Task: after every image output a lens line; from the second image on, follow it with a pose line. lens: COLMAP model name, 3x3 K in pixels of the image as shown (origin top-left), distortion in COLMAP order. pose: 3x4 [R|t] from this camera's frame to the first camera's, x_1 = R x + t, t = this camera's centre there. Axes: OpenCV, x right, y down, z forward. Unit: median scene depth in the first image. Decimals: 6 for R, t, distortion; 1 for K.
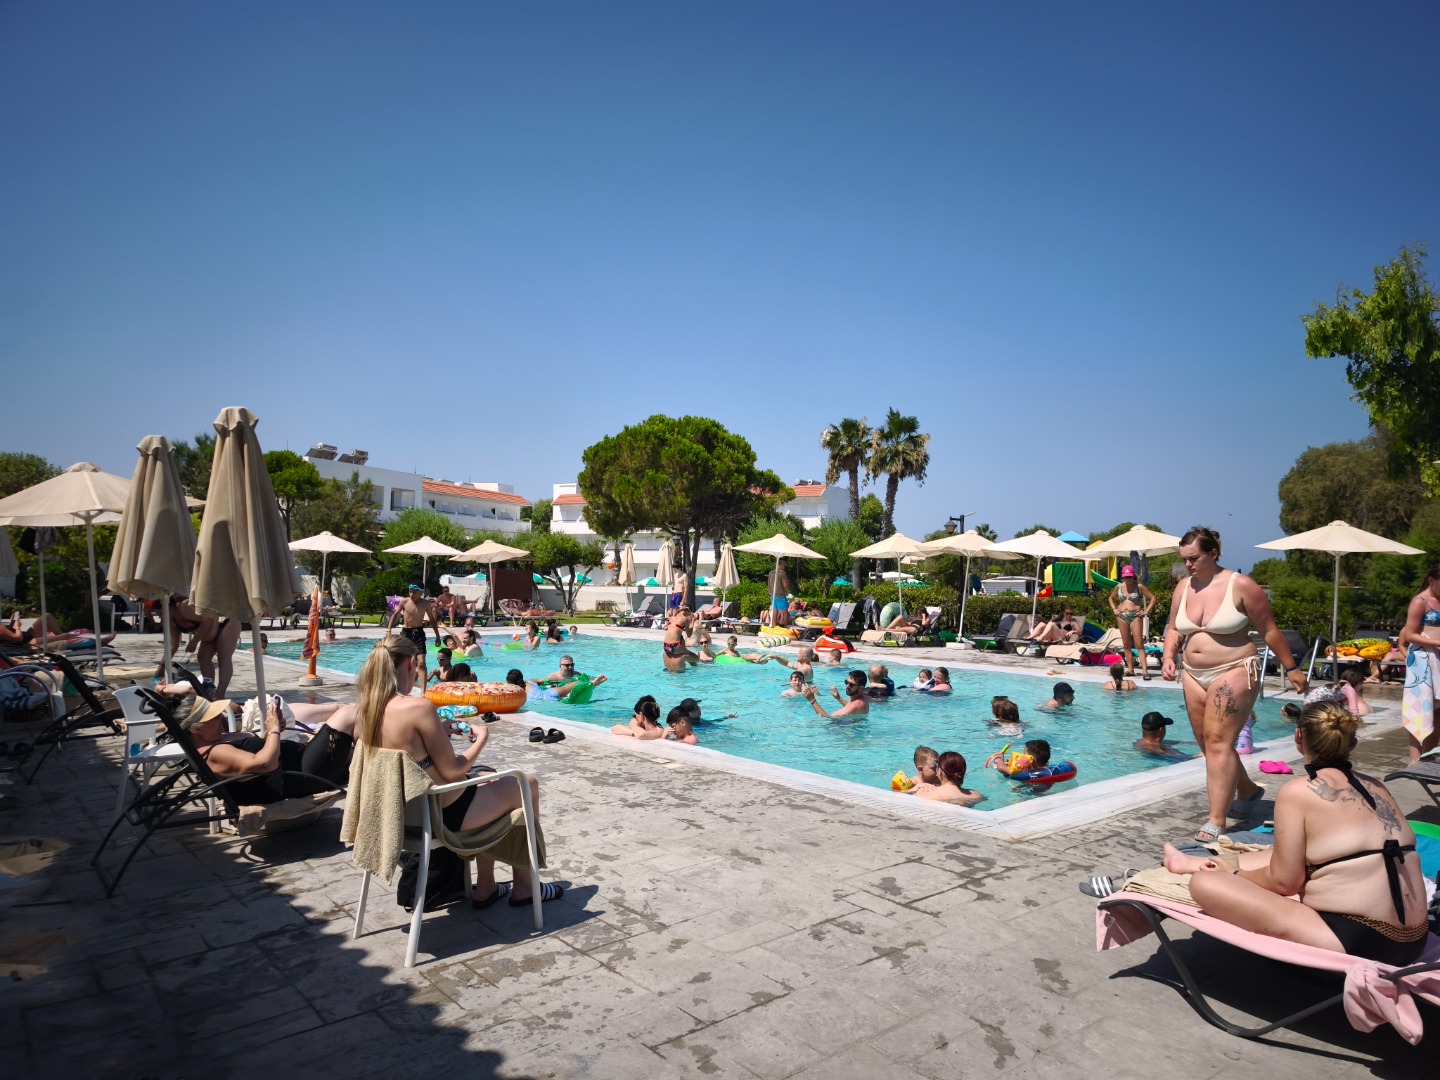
lens RADIAL K [[972.0, 0, 705.5], [0, 972.0, 535.8], [0, 0, 1]] dist [0.001126, -0.014850]
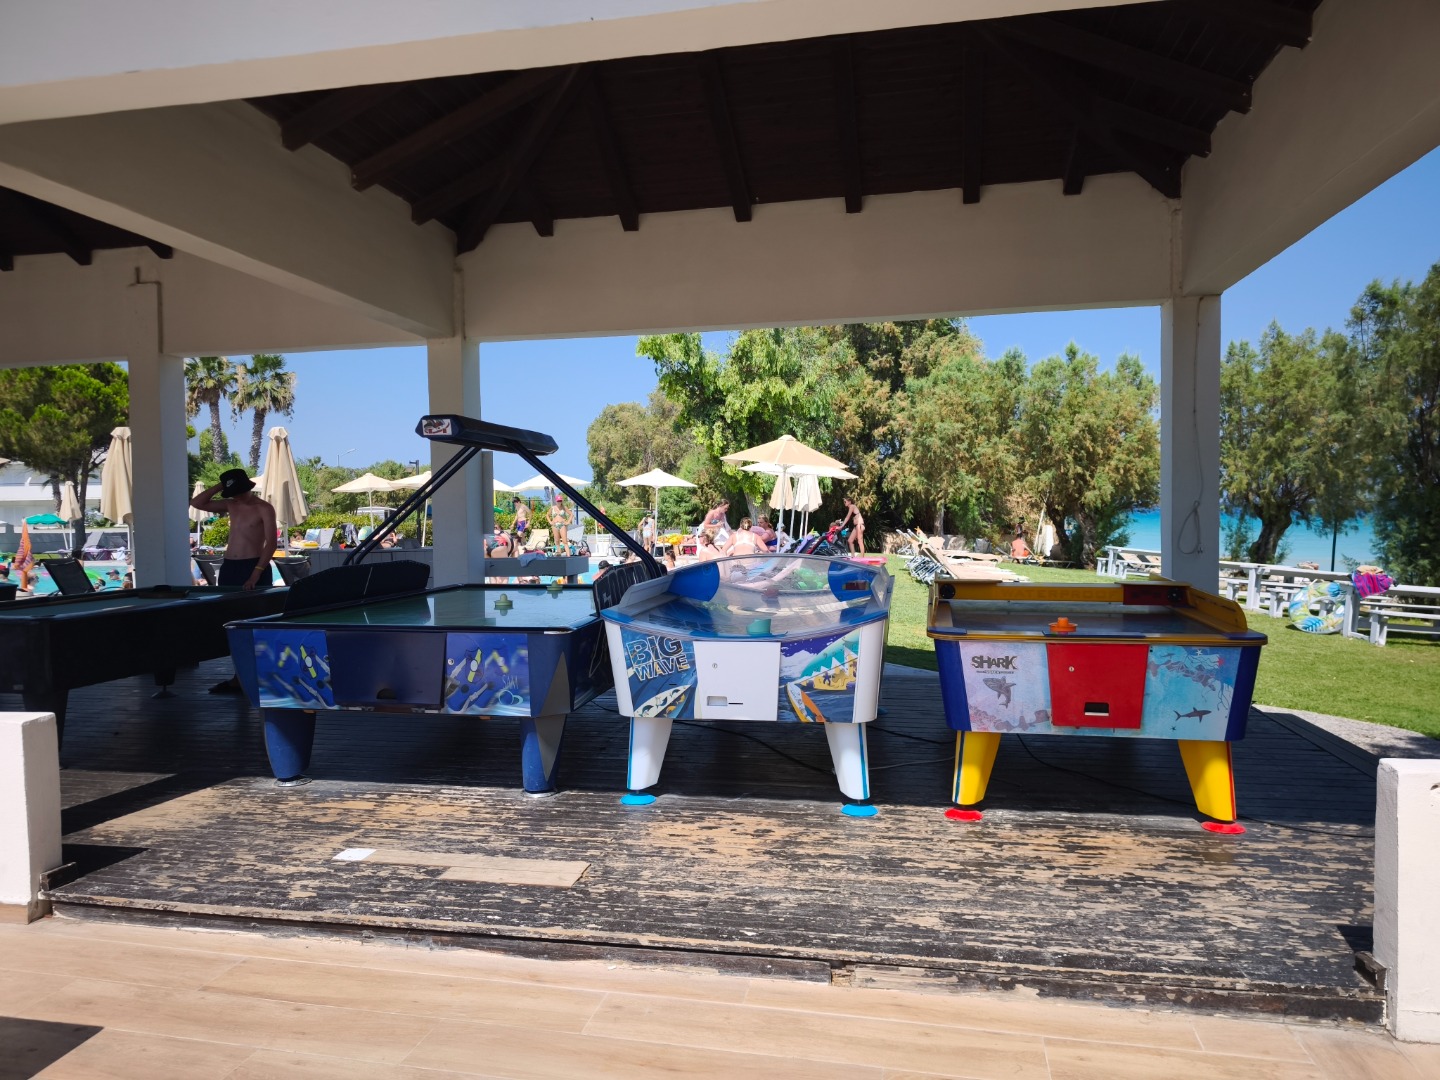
lens RADIAL K [[972.0, 0, 705.4], [0, 972.0, 547.6], [0, 0, 1]] dist [0.001126, -0.014850]
pose [[0.778947, -0.048829, 0.625186, -0.089827], [-0.003357, 0.996625, 0.082023, -0.003862], [-0.627081, -0.065990, 0.776154, -0.101070]]
